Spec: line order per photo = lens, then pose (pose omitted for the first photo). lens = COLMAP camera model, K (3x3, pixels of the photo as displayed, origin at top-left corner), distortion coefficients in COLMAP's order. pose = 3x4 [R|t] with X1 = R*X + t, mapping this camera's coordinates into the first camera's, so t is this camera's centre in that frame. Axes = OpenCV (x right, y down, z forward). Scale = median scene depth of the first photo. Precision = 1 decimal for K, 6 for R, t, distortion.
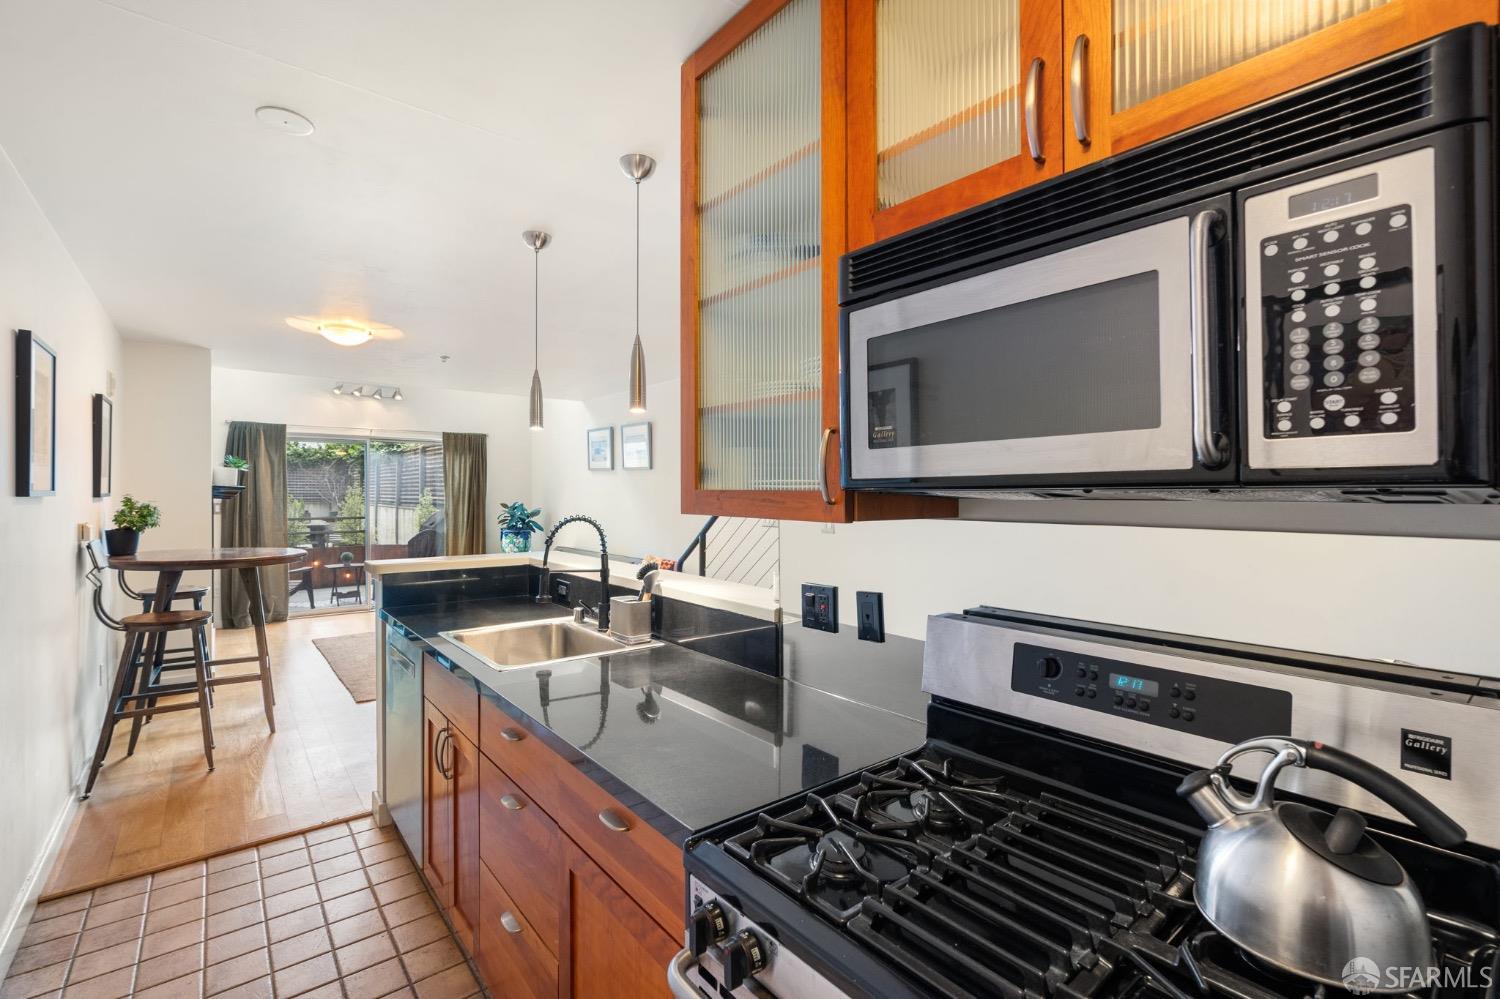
lens RADIAL K [[670.9, 0, 751.9], [0, 670.9, 504.0], [0, 0, 1]] dist [-0.000447, 0.000334]
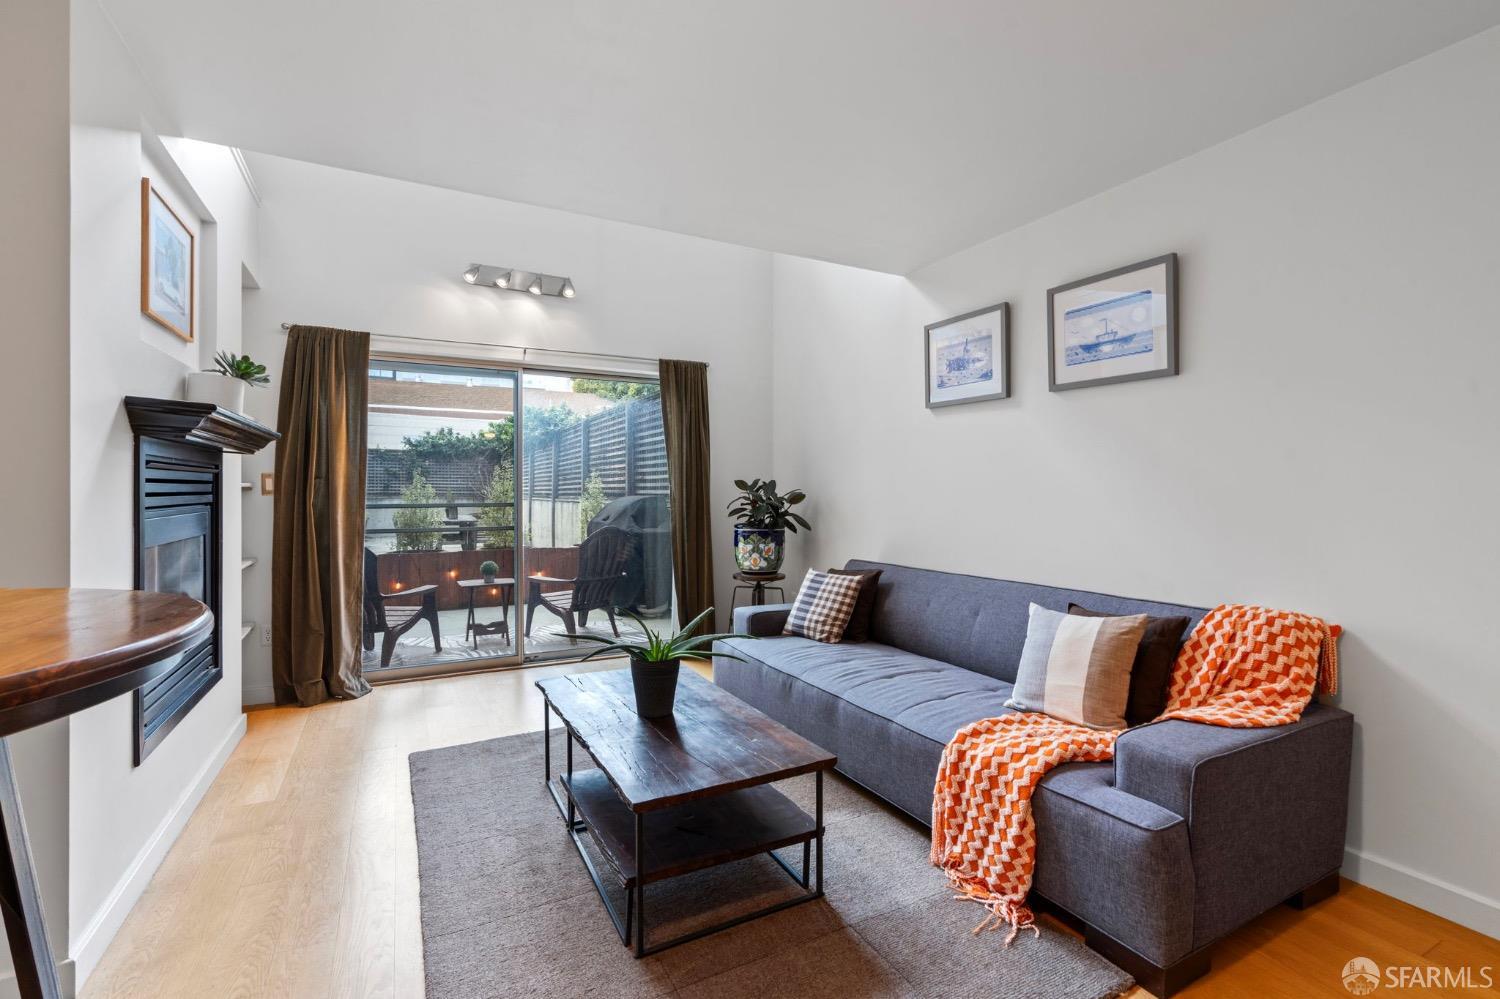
lens RADIAL K [[679.2, 0, 748.0], [0, 679.2, 494.4], [0, 0, 1]] dist [-0.005510, -0.000446]
pose [[0.980203, -0.002339, -0.197980, -0.250901], [-0.000463, 0.999900, -0.014110, 0.018897], [0.197993, 0.013922, 0.980105, 0.444372]]
